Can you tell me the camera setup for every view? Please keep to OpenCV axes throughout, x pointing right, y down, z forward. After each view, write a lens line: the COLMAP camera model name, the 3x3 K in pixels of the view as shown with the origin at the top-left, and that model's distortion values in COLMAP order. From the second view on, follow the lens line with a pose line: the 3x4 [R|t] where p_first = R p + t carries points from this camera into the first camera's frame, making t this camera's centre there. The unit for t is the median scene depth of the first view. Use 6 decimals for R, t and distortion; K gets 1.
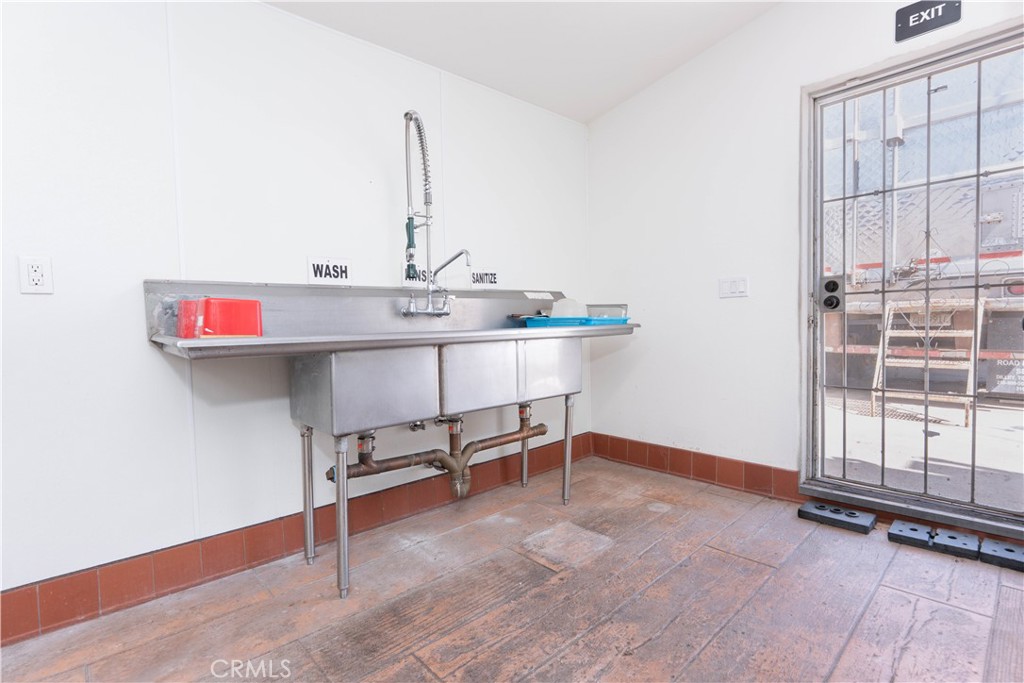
lens RADIAL K [[489.7, 0, 514.4], [0, 489.7, 343.7], [0, 0, 1]] dist [-0.004533, -0.001144]
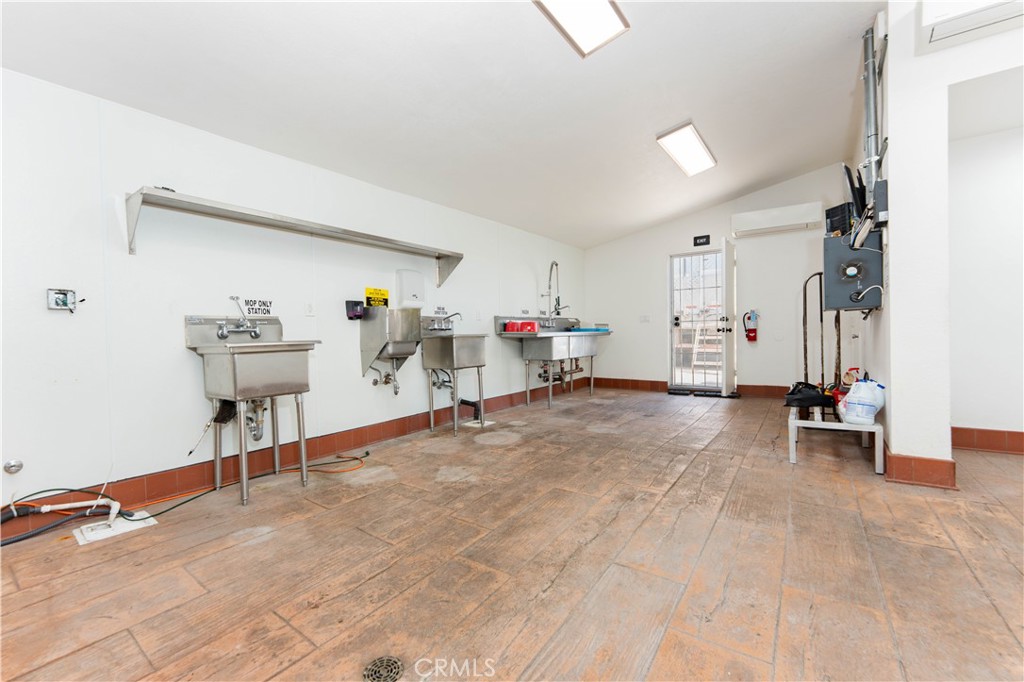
lens RADIAL K [[419.2, 0, 506.2], [0, 419.2, 342.2], [0, 0, 1]] dist [-0.018932, 0.003606]
pose [[0.980340, 0.003537, 0.197286, -0.836431], [0.001560, 0.999669, -0.025672, 0.084134], [-0.197312, 0.025475, 0.980010, -1.234293]]
